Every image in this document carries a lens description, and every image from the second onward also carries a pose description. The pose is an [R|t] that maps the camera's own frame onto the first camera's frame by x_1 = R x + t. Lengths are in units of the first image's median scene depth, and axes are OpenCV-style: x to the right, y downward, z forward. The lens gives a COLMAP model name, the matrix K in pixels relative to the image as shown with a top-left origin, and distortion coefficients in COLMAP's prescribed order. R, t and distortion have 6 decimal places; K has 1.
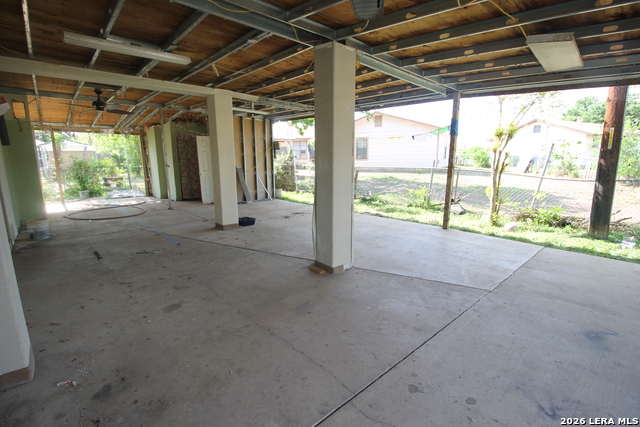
lens RADIAL K [[301.6, 0, 322.8], [0, 301.6, 215.0], [0, 0, 1]] dist [-0.009071, -0.001701]
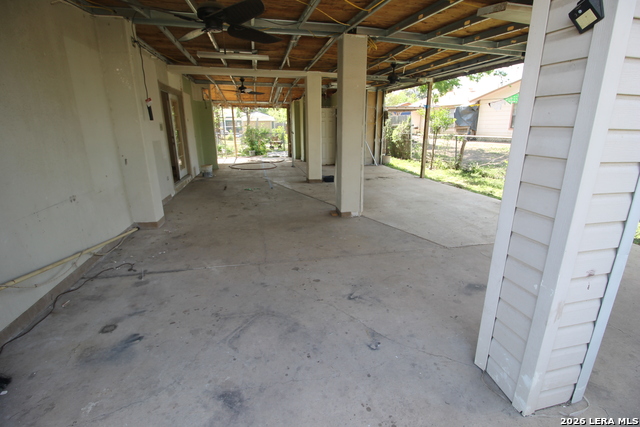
lens RADIAL K [[301.6, 0, 315.9], [0, 301.6, 211.1], [0, 0, 1]] dist [-0.009071, -0.001701]
pose [[0.855507, 0.139886, -0.498537, 0.350778], [-0.096893, 0.989058, 0.111251, 0.021779], [0.508645, -0.046872, 0.859700, -0.103156]]
